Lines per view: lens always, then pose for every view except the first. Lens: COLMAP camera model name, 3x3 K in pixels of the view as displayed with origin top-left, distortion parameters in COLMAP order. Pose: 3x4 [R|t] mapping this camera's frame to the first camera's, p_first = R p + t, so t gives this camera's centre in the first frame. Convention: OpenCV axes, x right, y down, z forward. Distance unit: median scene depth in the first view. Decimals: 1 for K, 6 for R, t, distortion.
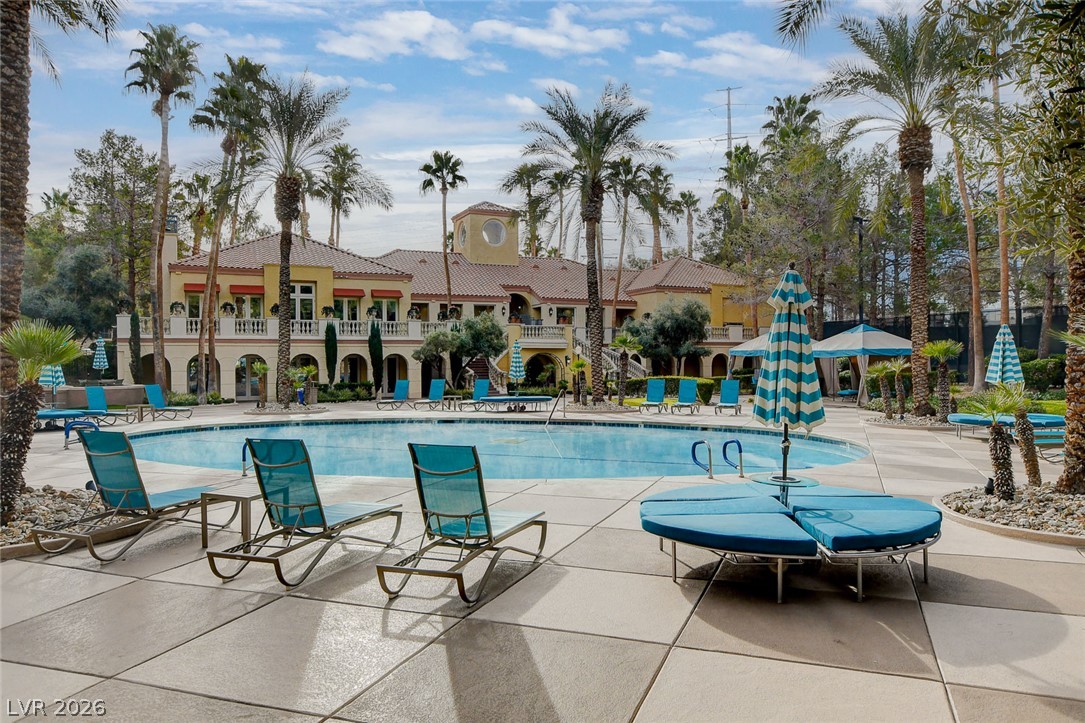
lens RADIAL K [[725.8, 0, 542.5], [0, 725.8, 361.5], [0, 0, 1]] dist [-0.000751, -0.000133]
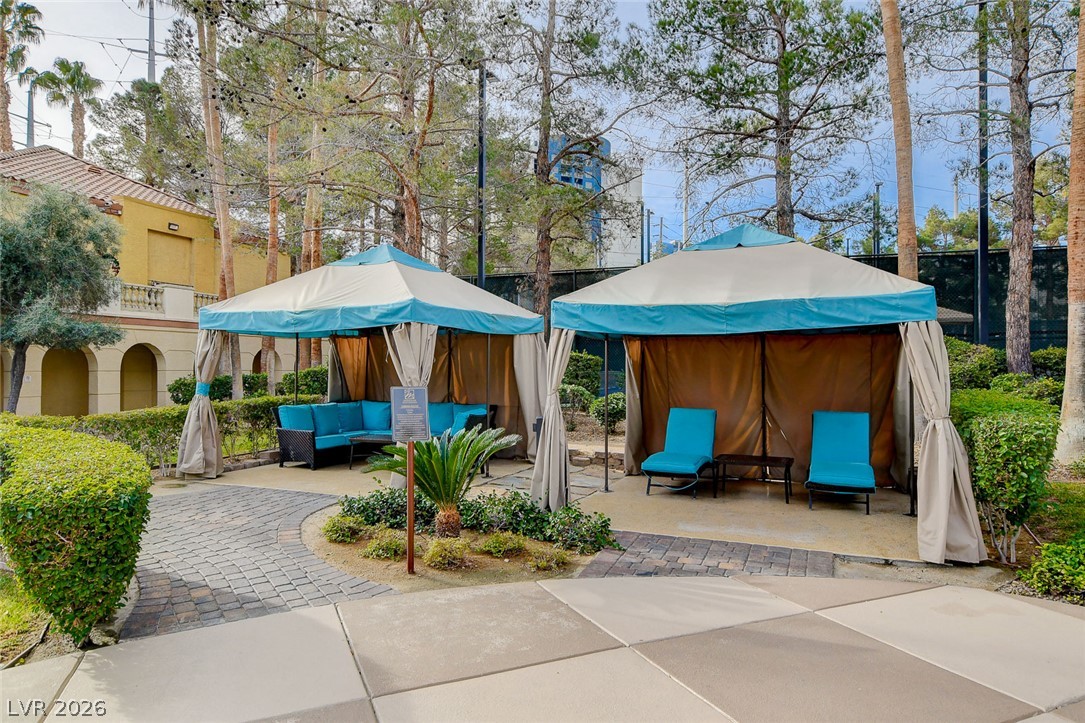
lens RADIAL K [[654.0, 0, 542.5], [0, 654.0, 361.5], [0, 0, 1]] dist [-0.000478, -0.000047]
pose [[0.692151, 0.017837, 0.721532, 0.108011], [-0.002786, 0.999753, -0.022042, 0.007154], [-0.721747, 0.013246, 0.692030, 0.470310]]
